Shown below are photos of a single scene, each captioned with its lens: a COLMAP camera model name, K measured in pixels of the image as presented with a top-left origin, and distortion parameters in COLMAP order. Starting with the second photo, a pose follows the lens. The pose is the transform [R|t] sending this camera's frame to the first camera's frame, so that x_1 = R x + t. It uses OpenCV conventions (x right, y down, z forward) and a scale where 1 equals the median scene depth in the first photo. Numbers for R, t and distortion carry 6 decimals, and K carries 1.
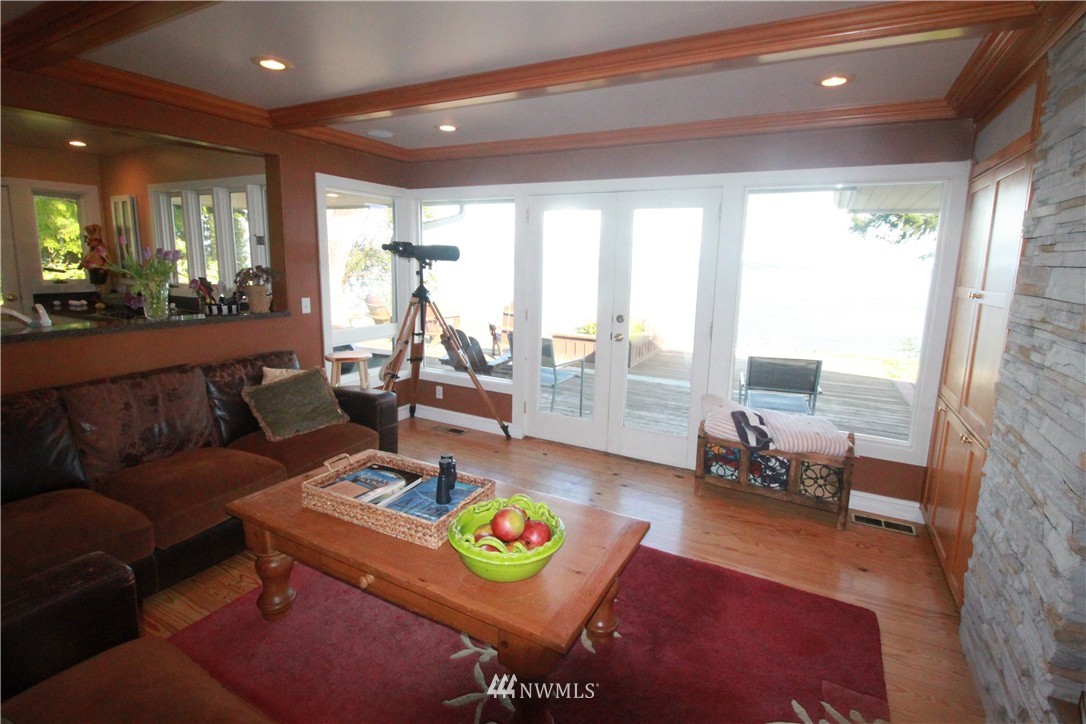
lens RADIAL K [[519.6, 0, 552.1], [0, 519.6, 345.0], [0, 0, 1]] dist [-0.011577, -0.003215]
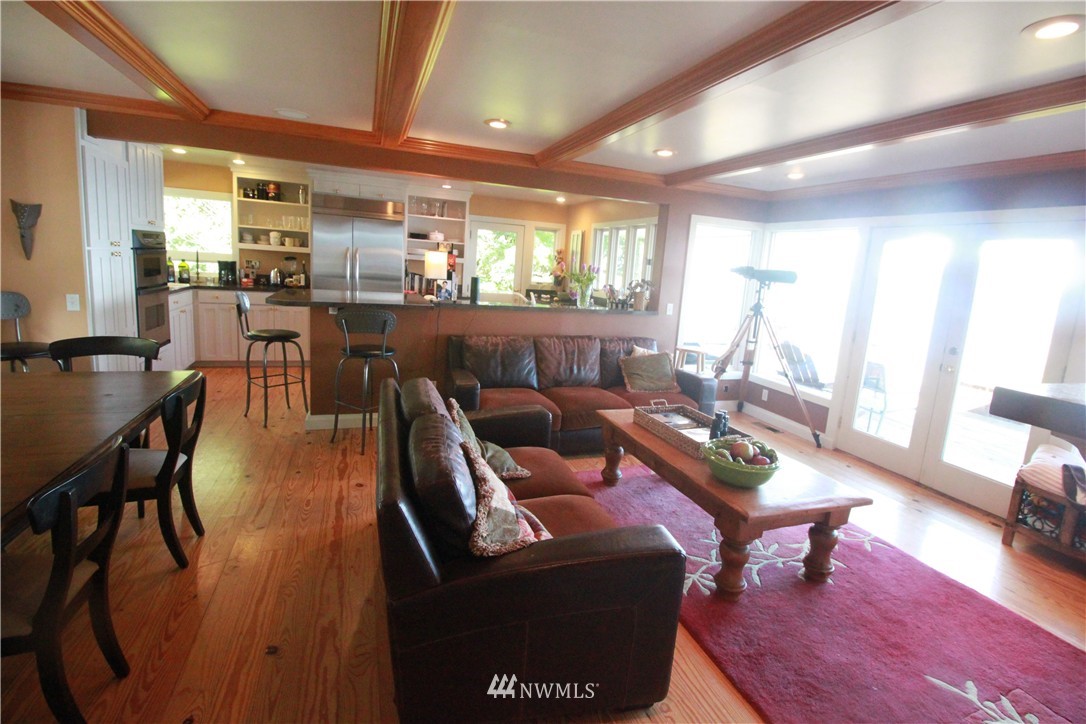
lens RADIAL K [[519.6, 0, 552.2], [0, 519.6, 352.2], [0, 0, 1]] dist [-0.011577, -0.003215]
pose [[0.748313, 0.139131, -0.648591, 0.203583], [-0.157996, 0.987001, 0.029435, 0.045298], [0.644255, 0.080448, 0.760568, -0.247276]]
